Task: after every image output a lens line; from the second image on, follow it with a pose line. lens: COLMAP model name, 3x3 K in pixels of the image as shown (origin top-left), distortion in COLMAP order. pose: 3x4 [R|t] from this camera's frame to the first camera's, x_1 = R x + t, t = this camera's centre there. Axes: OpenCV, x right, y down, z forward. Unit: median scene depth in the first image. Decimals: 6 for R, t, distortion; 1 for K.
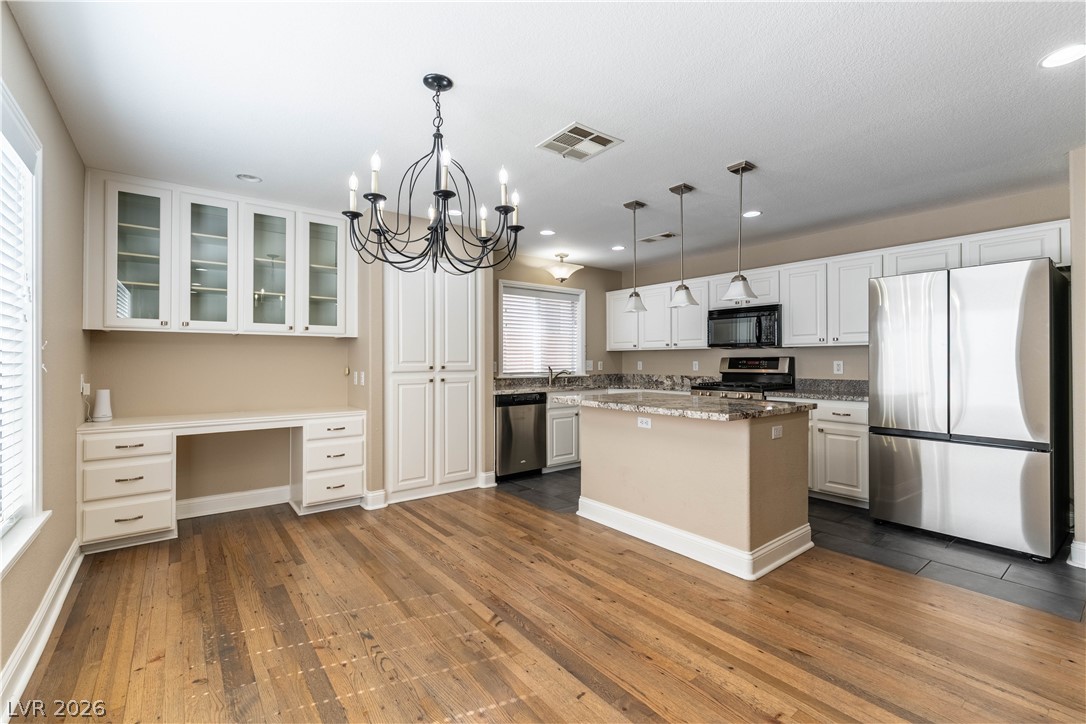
lens RADIAL K [[473.8, 0, 540.9], [0, 473.8, 356.9], [0, 0, 1]] dist [-0.000310, -0.000179]
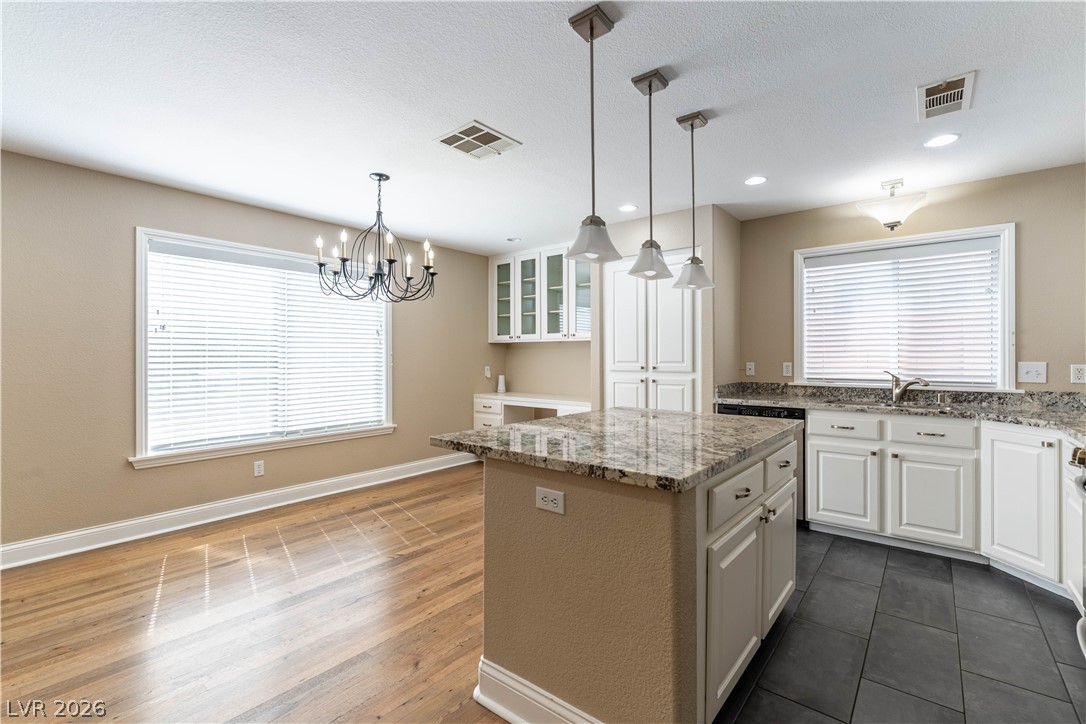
lens RADIAL K [[473.8, 0, 555.5], [0, 473.8, 356.8], [0, 0, 1]] dist [-0.000310, -0.000179]
pose [[0.237149, 0.001542, -0.971472, 0.574297], [0.008217, 0.999960, 0.003594, -0.004541], [0.971438, -0.008835, 0.237127, 0.492483]]
